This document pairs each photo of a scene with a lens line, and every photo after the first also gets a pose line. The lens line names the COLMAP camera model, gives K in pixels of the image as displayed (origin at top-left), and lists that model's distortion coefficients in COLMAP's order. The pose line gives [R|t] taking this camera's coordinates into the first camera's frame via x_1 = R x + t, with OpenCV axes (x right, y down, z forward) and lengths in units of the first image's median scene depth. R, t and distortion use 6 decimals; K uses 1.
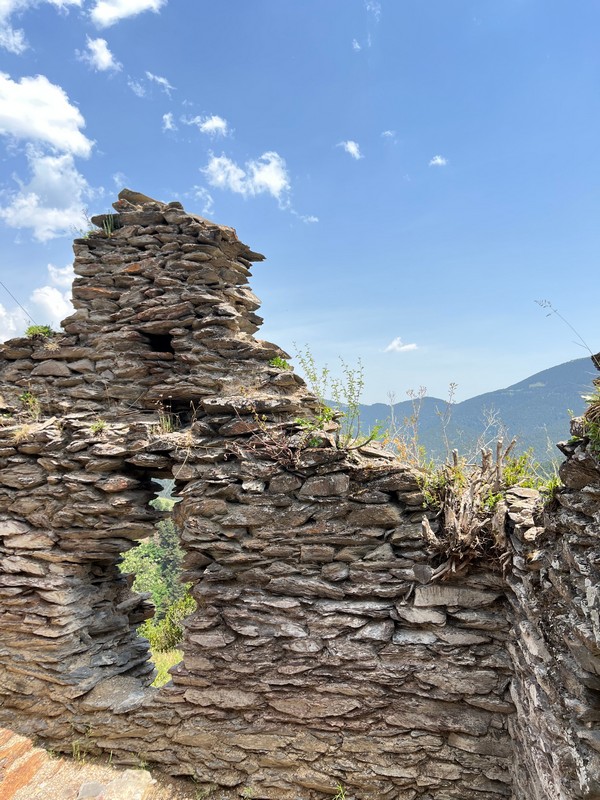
lens RADIAL K [[576.5, 0, 307.7], [0, 576.5, 392.6], [0, 0, 1]] dist [0.049274, -0.047053]
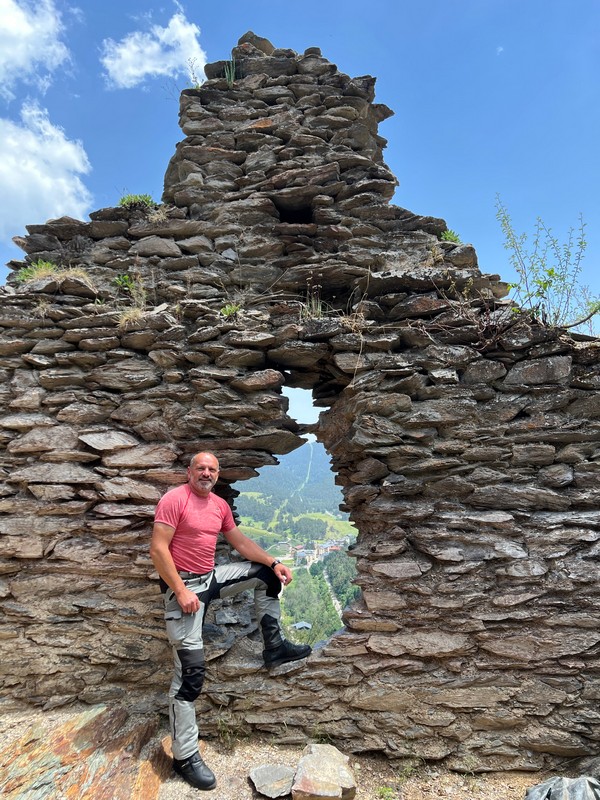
lens RADIAL K [[576.5, 0, 298.1], [0, 576.5, 401.3], [0, 0, 1]] dist [0.049274, -0.047053]
pose [[0.991718, 0.001357, 0.128427, -0.388080], [0.005356, 0.998637, -0.051914, 0.232995], [-0.128322, 0.052172, 0.990359, 0.230956]]
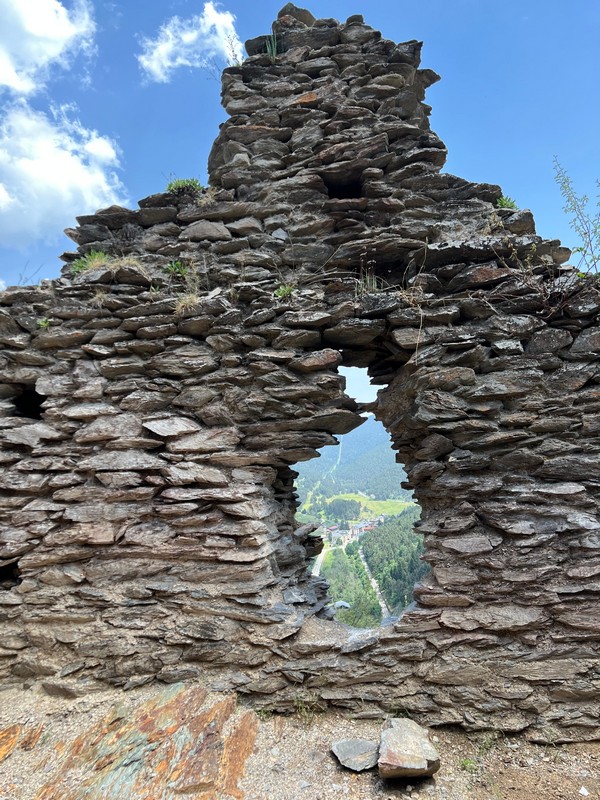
lens RADIAL K [[576.5, 0, 300.3], [0, 576.5, 402.5], [0, 0, 1]] dist [0.049274, -0.047053]
pose [[0.995589, -0.044260, 0.082728, -0.430725], [0.046134, 0.998717, -0.020879, 0.235770], [-0.081697, 0.024604, 0.996353, 0.240291]]
